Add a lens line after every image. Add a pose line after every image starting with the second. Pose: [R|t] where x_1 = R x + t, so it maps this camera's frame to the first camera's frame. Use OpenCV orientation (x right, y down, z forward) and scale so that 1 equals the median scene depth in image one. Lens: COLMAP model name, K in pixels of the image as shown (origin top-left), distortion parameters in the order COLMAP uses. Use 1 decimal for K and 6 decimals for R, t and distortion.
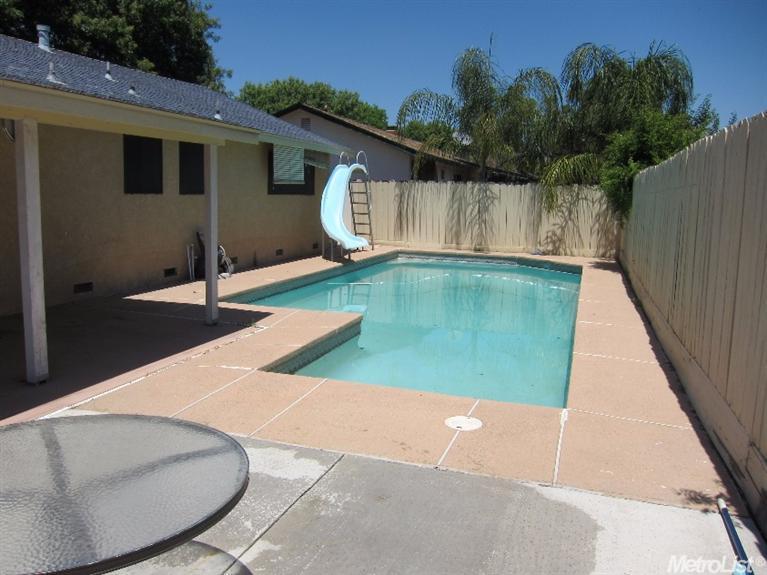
lens RADIAL K [[659.8, 0, 382.4], [0, 659.8, 284.6], [0, 0, 1]] dist [-0.024529, 0.009568]
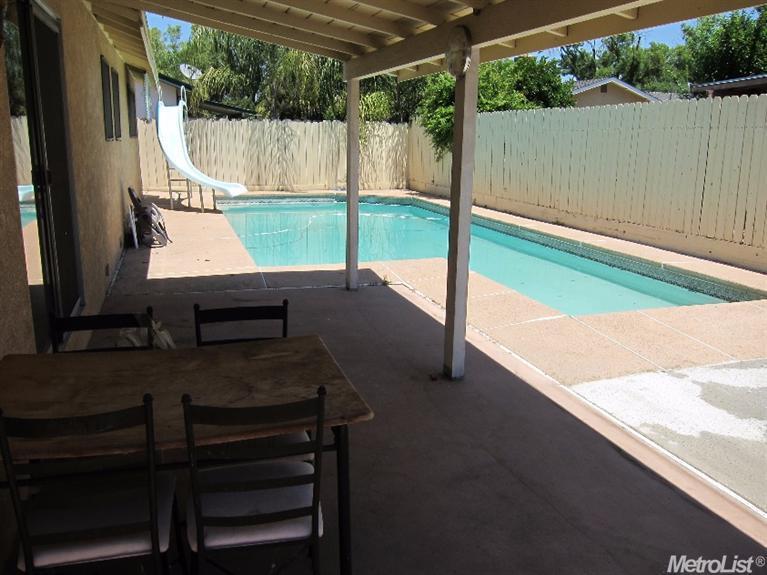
lens RADIAL K [[659.8, 0, 383.2], [0, 659.8, 286.3], [0, 0, 1]] dist [-0.024529, 0.009568]
pose [[0.820654, -0.145784, 0.552516, -0.297188], [0.090850, 0.987897, 0.125722, -0.021089], [-0.564157, -0.052978, 0.823966, 0.104104]]
